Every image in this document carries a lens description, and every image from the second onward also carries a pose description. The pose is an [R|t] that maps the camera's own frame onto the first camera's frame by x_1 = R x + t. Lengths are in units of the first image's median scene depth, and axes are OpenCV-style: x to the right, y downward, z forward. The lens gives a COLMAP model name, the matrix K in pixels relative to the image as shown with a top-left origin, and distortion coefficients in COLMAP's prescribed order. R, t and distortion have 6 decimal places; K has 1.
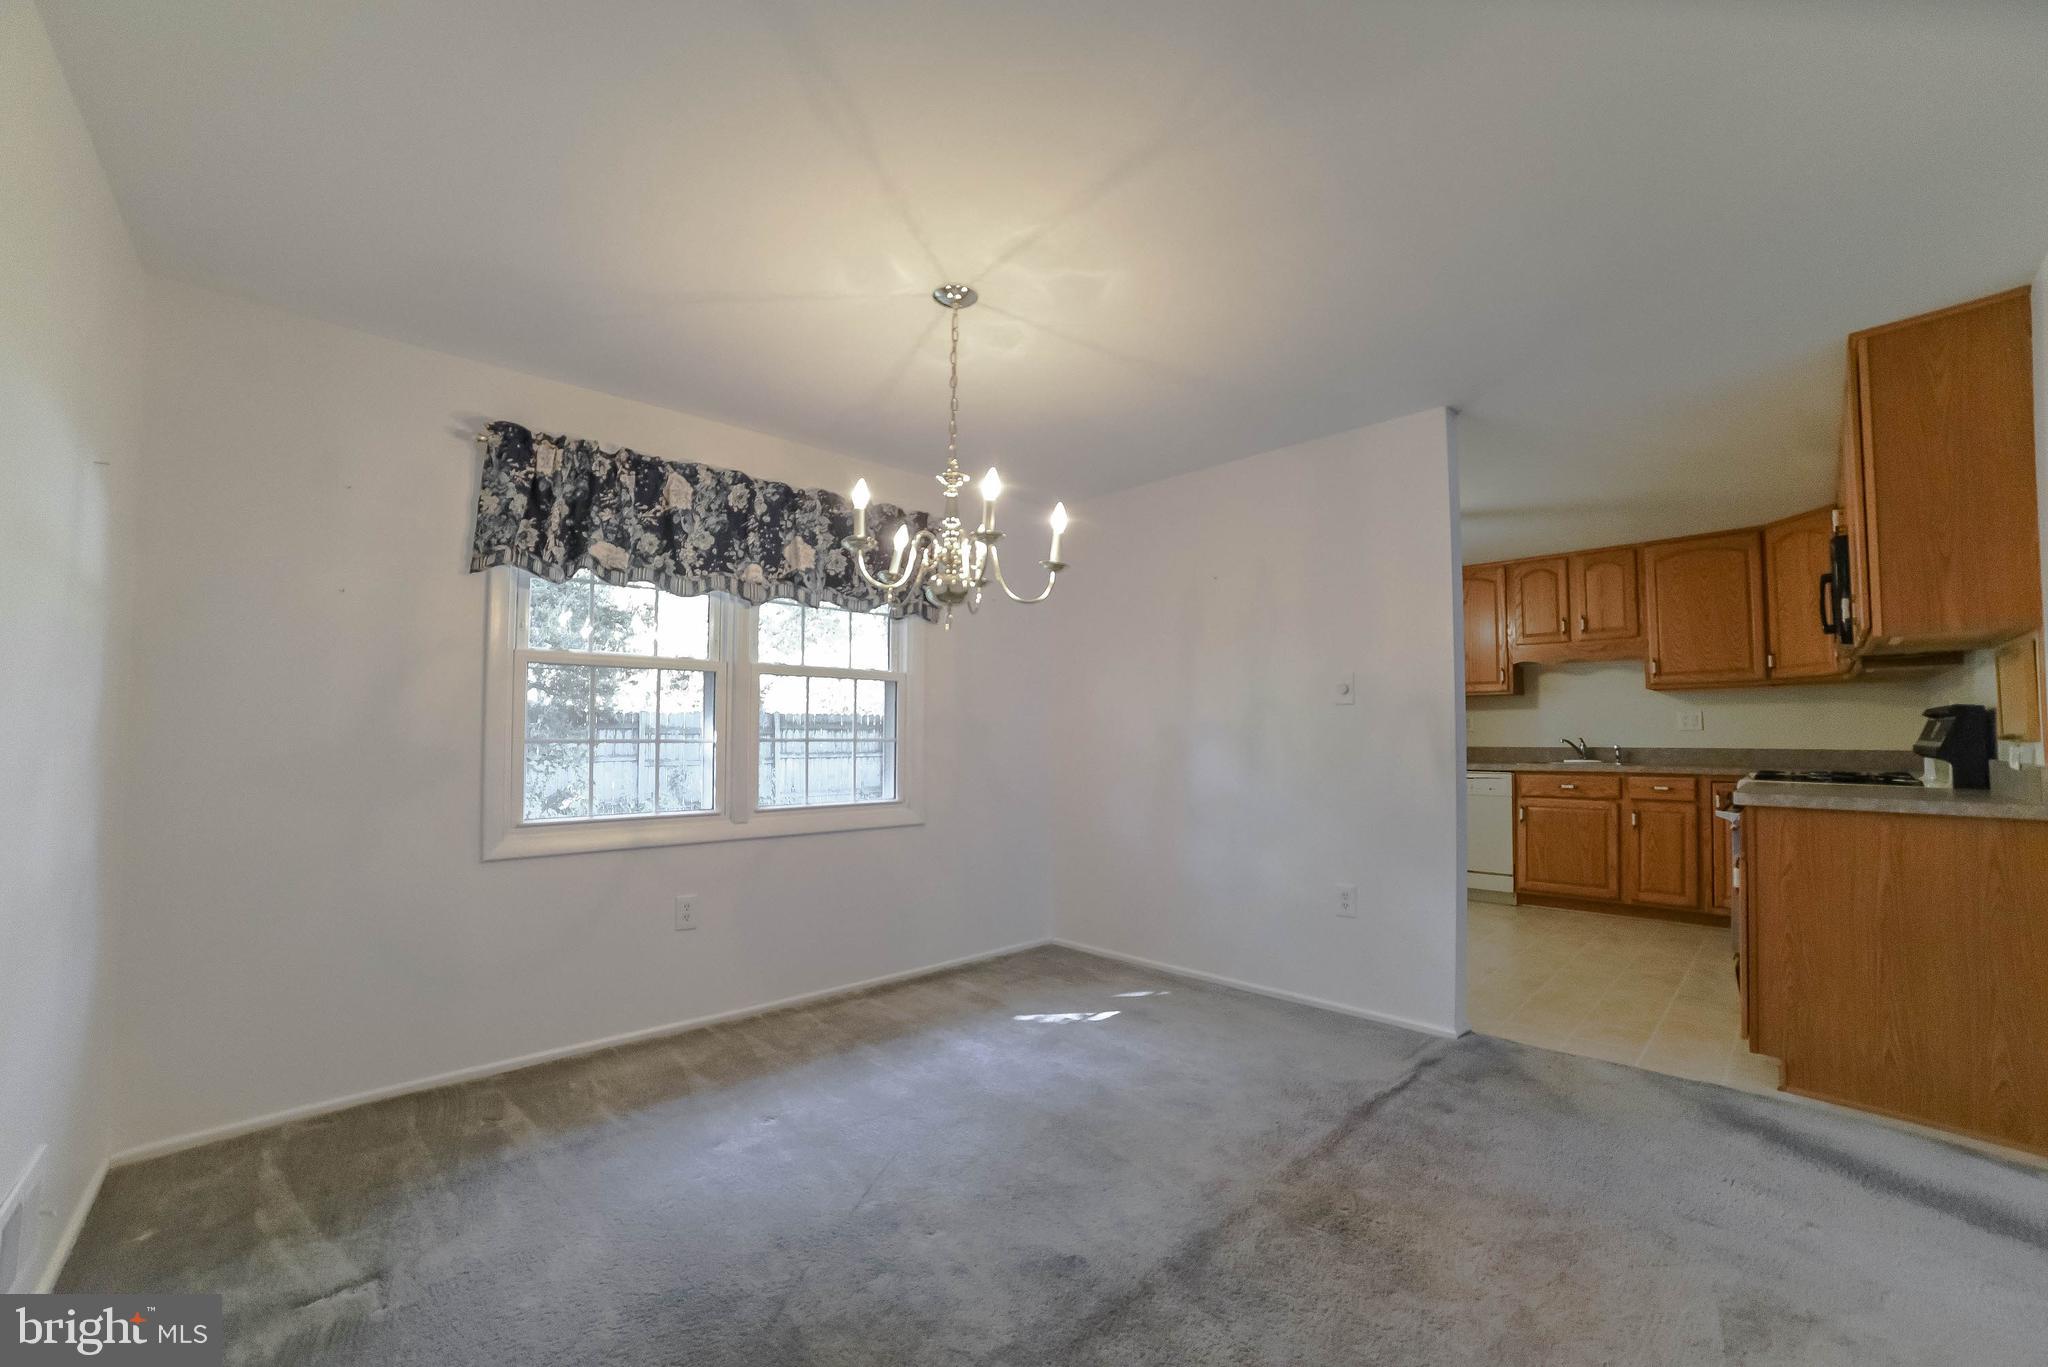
lens RADIAL K [[830.0, 0, 1023.4], [0, 830.0, 705.5], [0, 0, 1]] dist [-0.097854, 0.038859]
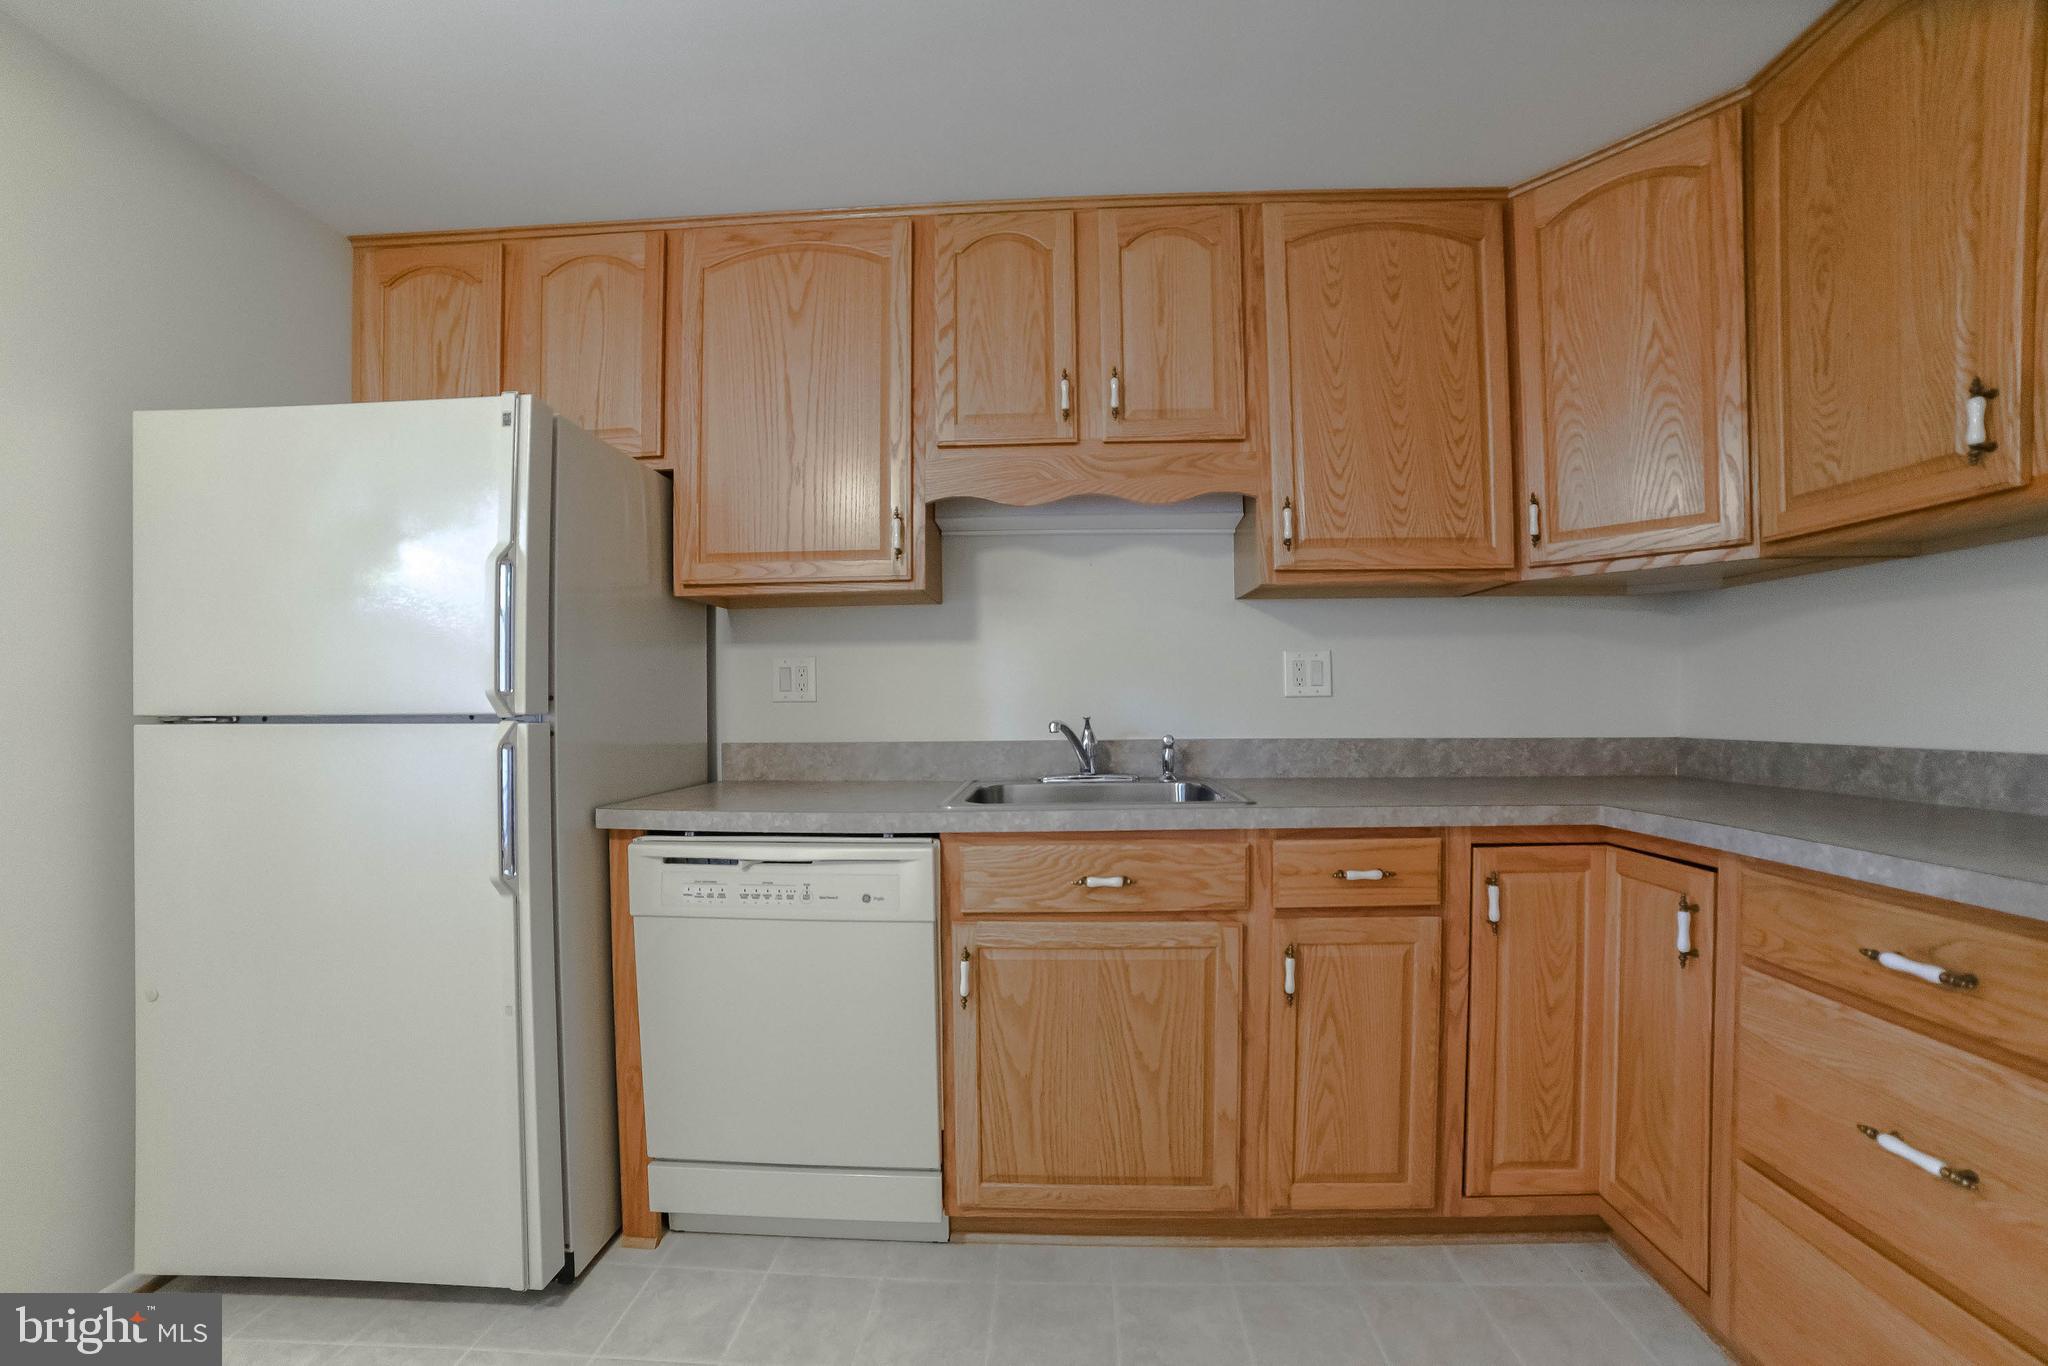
lens RADIAL K [[830.0, 0, 1023.4], [0, 830.0, 705.0], [0, 0, 1]] dist [-0.097854, 0.038859]
pose [[0.726247, -0.009248, 0.687371, 0.447461], [-0.017816, 0.999320, 0.032269, 0.025101], [-0.687202, -0.035681, 0.725589, 0.803003]]
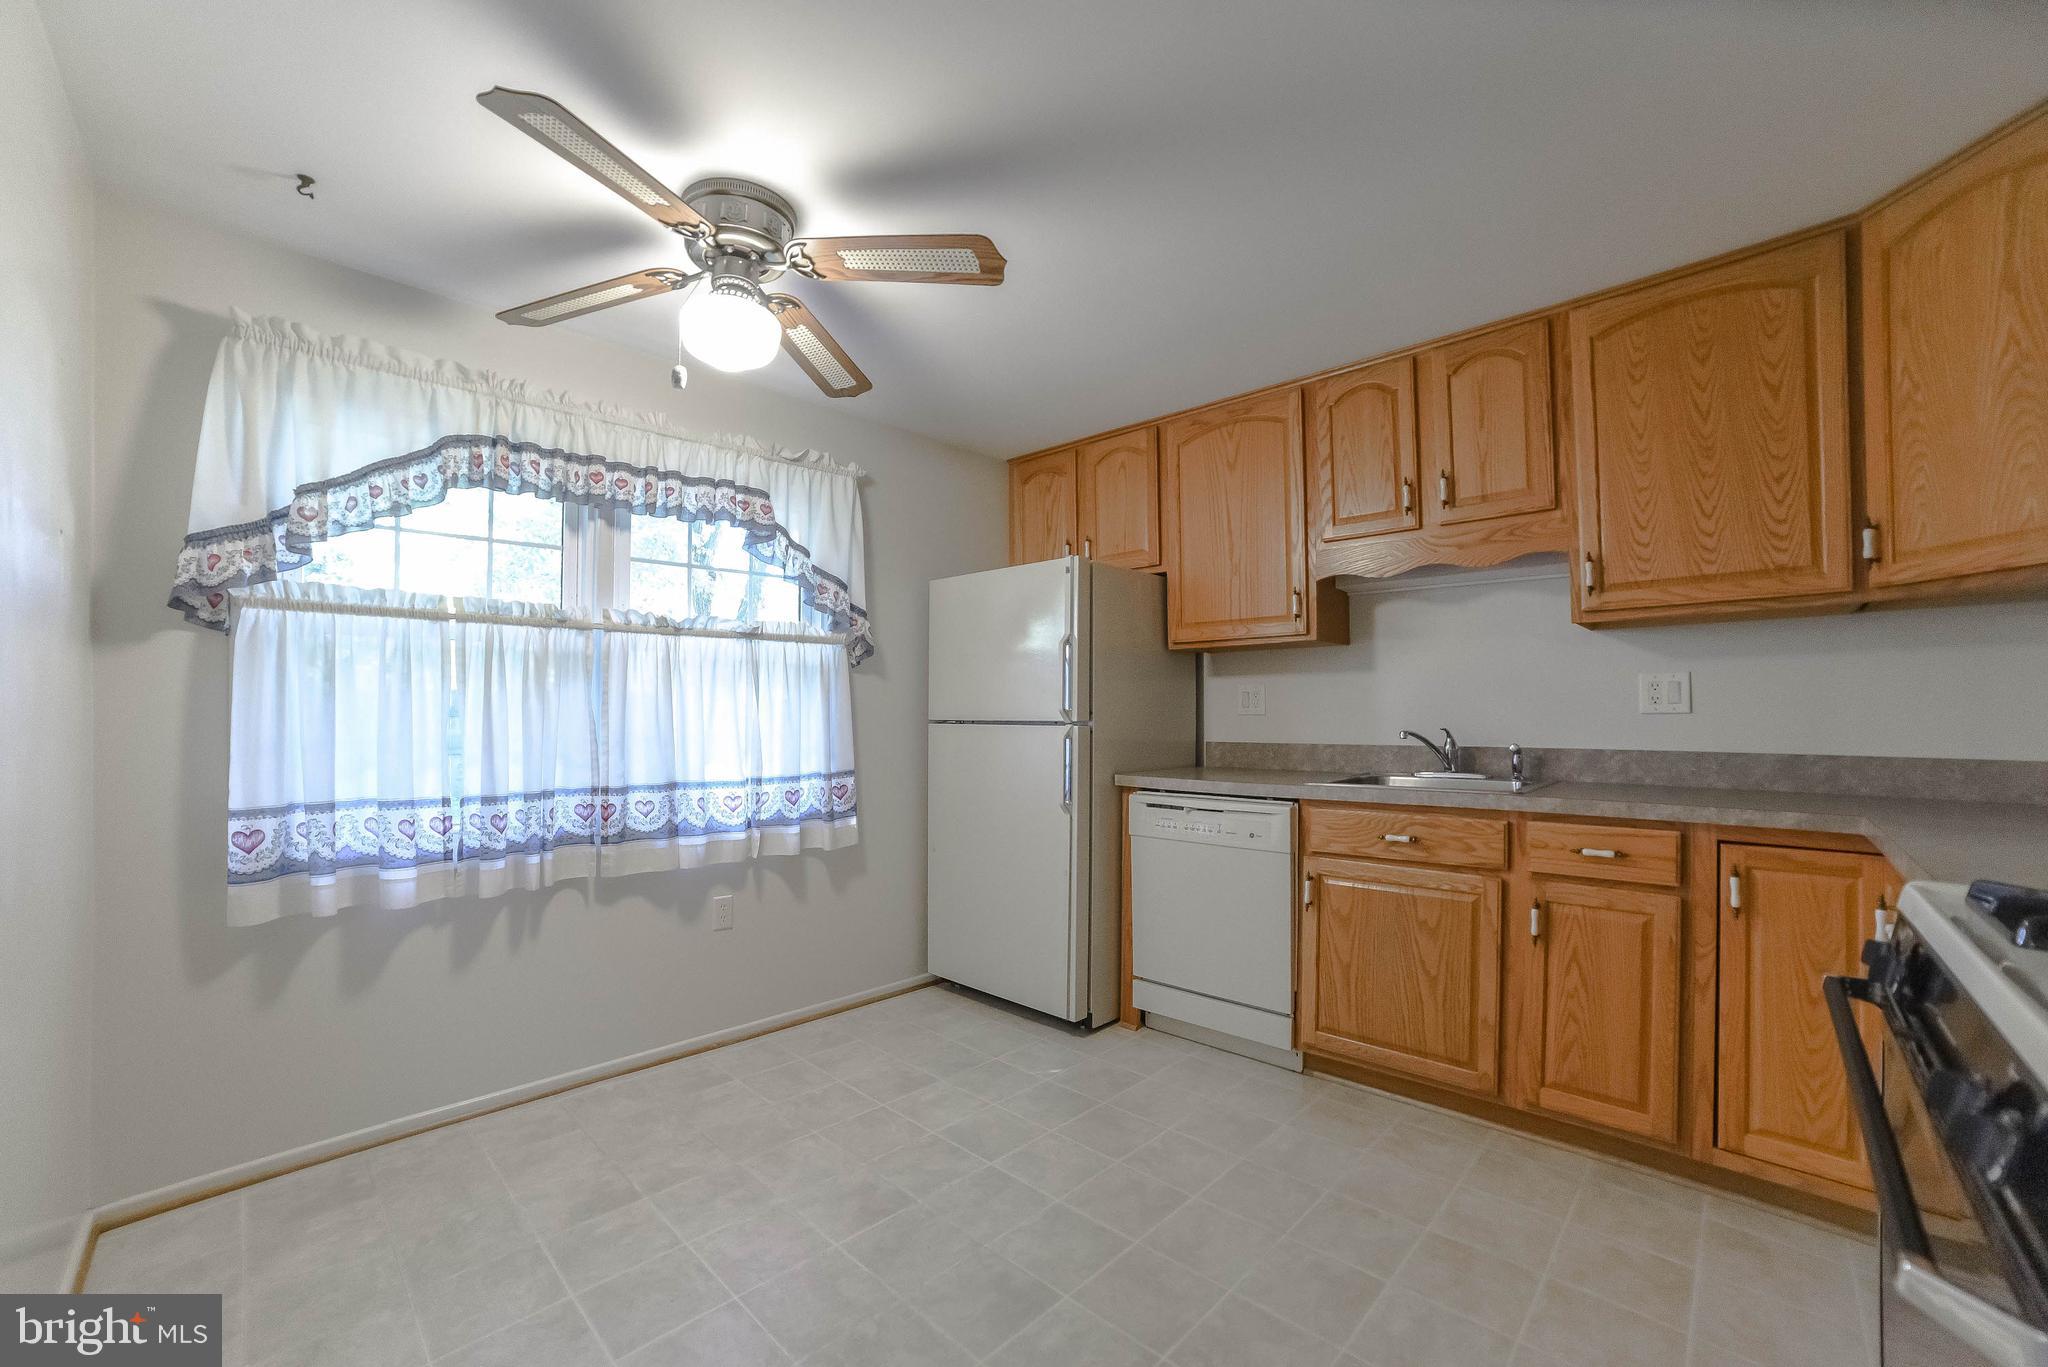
lens RADIAL K [[830.0, 0, 1023.4], [0, 830.0, 705.5], [0, 0, 1]] dist [-0.097854, 0.038859]
pose [[0.999282, -0.002175, 0.037812, 0.457141], [0.001131, 0.999618, 0.027612, 0.013826], [-0.037858, -0.027549, 0.998903, 0.556700]]
